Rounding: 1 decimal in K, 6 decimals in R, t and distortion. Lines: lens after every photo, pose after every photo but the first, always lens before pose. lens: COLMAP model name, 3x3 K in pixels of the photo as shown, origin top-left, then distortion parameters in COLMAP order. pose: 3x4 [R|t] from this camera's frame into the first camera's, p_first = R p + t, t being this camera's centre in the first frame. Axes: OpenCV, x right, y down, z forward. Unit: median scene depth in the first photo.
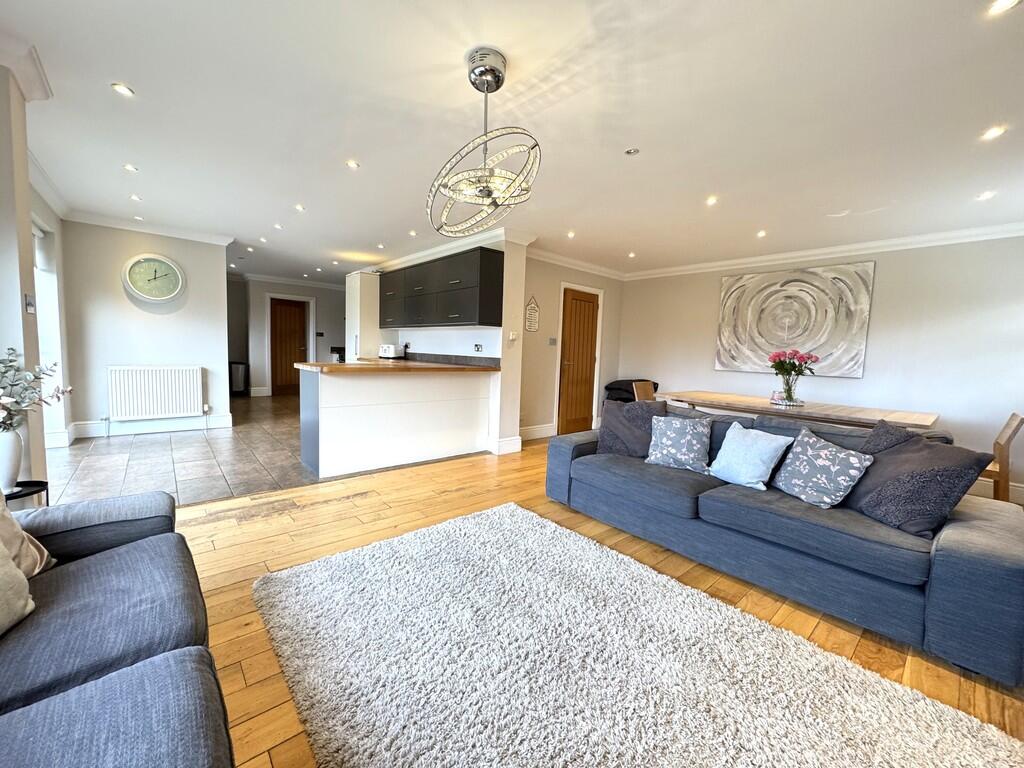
lens RADIAL K [[407.0, 0, 515.2], [0, 407.0, 384.5], [0, 0, 1]] dist [0.000956, -0.000923]
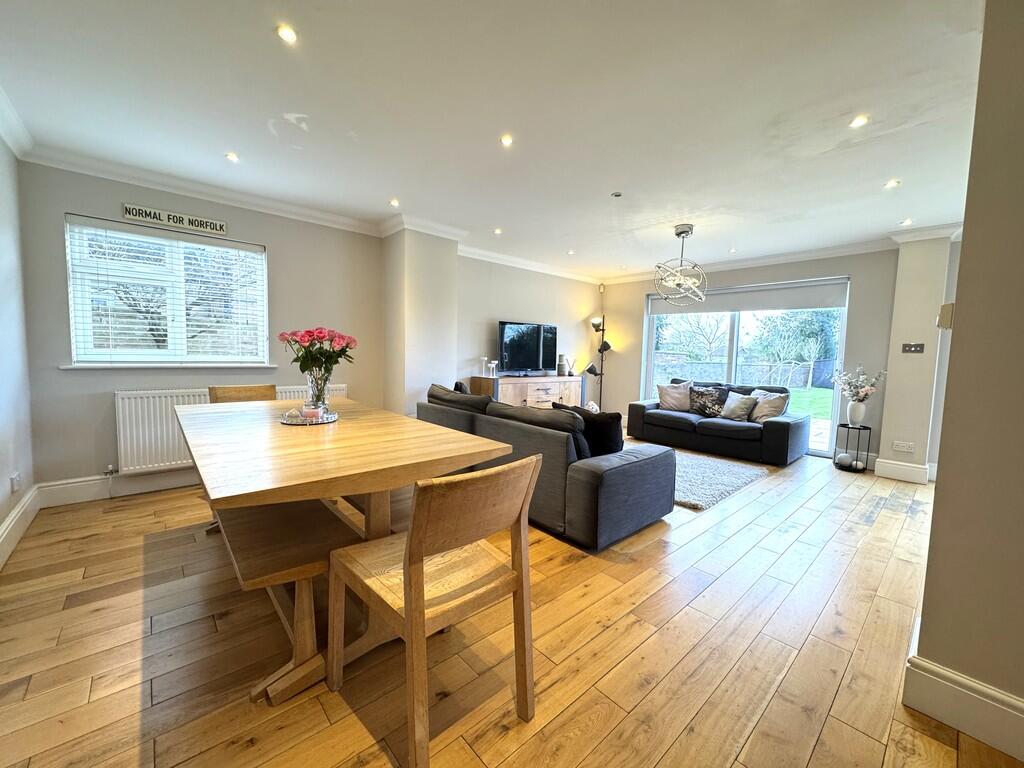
lens RADIAL K [[407.0, 0, 511.1], [0, 407.0, 384.4], [0, 0, 1]] dist [0.000956, -0.000923]
pose [[-0.997744, -0.065853, -0.013033, 0.485843], [-0.067098, 0.984268, 0.163443, -0.141188], [0.002065, 0.163949, -0.986467, 1.919292]]
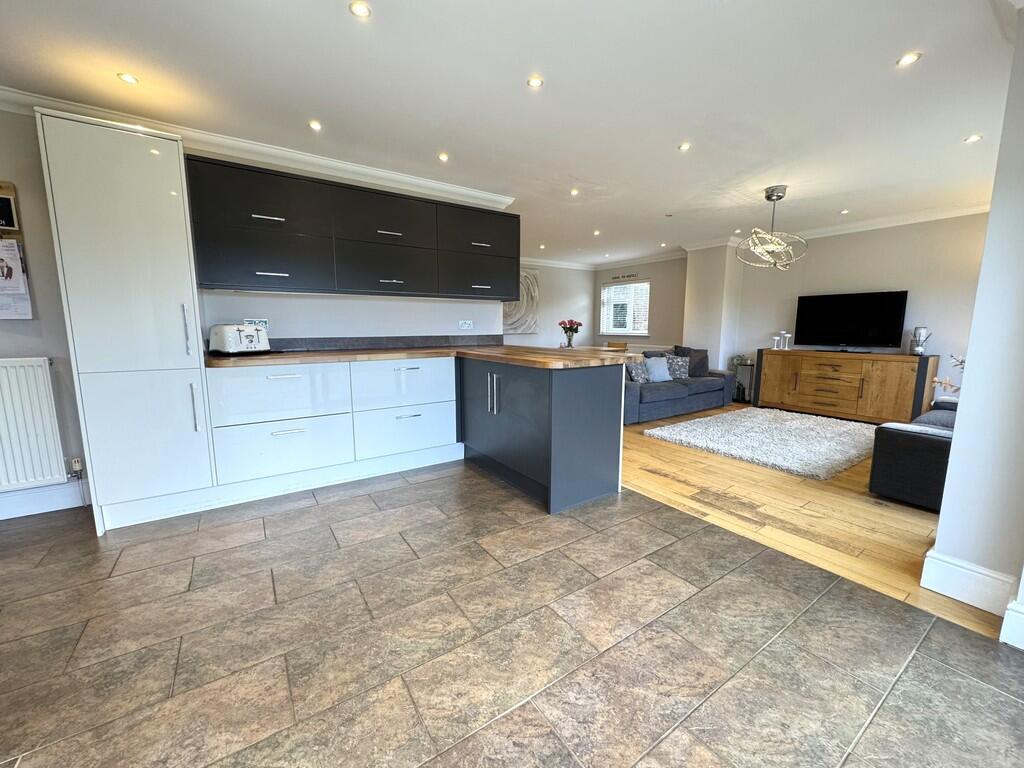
lens RADIAL K [[407.0, 0, 513.6], [0, 407.0, 384.7], [0, 0, 1]] dist [0.000956, -0.000923]
pose [[0.126180, -0.182292, 0.975115, -1.427455], [0.091587, 0.980913, 0.171524, -0.161428], [-0.987770, 0.067665, 0.140467, 1.219031]]
